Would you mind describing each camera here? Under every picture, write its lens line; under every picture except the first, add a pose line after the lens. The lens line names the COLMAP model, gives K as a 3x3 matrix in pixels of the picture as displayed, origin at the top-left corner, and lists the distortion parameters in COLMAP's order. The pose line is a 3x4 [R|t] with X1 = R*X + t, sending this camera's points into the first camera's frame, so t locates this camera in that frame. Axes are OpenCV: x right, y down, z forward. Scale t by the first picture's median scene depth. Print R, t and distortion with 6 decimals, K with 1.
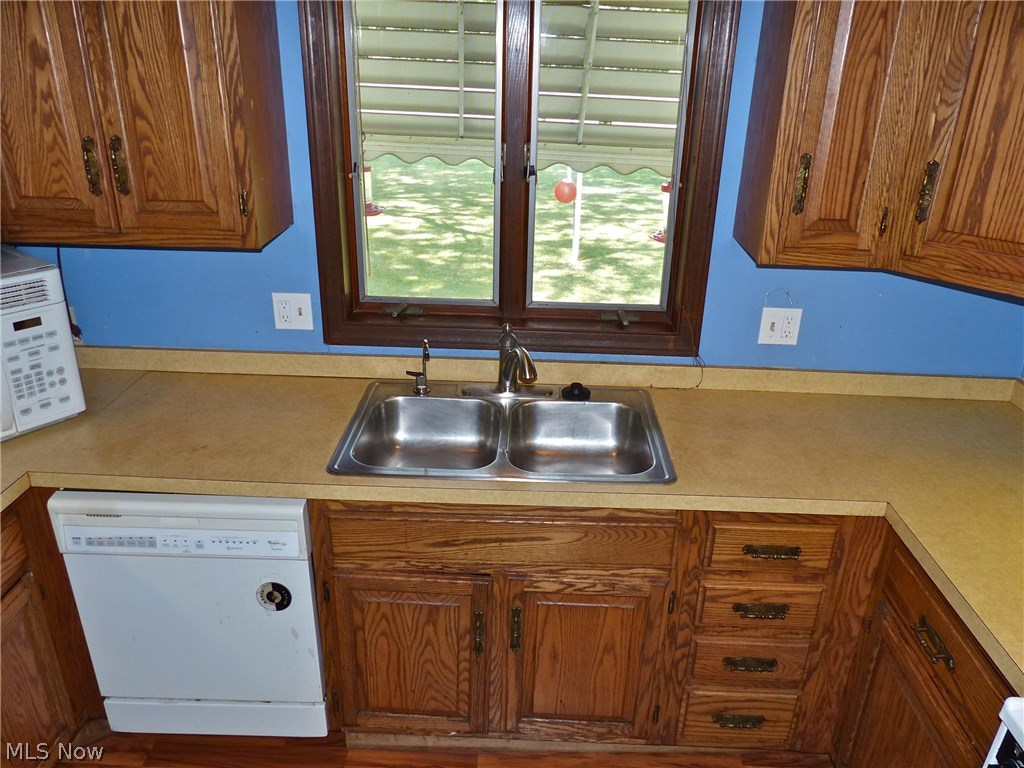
lens RADIAL K [[765.9, 0, 512.5], [0, 765.9, 387.8], [0, 0, 1]] dist [-0.013372, 0.001302]
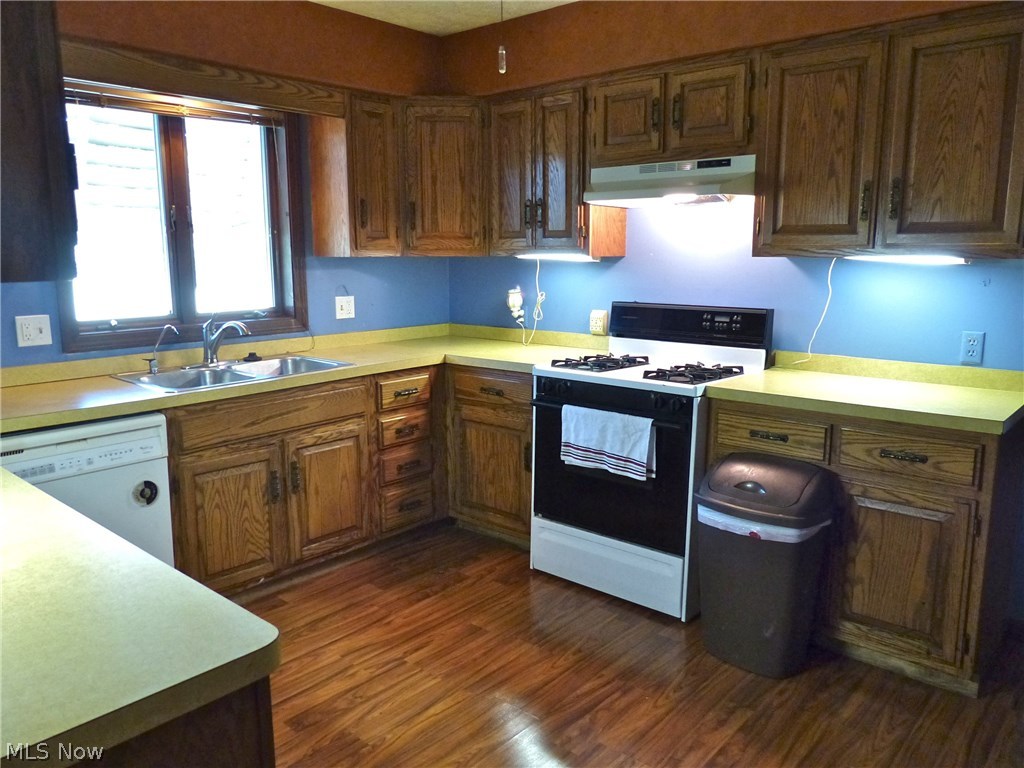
lens RADIAL K [[765.9, 0, 512.9], [0, 765.9, 382.1], [0, 0, 1]] dist [-0.013372, 0.001302]
pose [[0.637324, -0.157948, 0.754235, -0.898956], [0.328233, 0.941181, -0.080258, 0.413282], [-0.697195, 0.298715, 0.651681, -0.432246]]
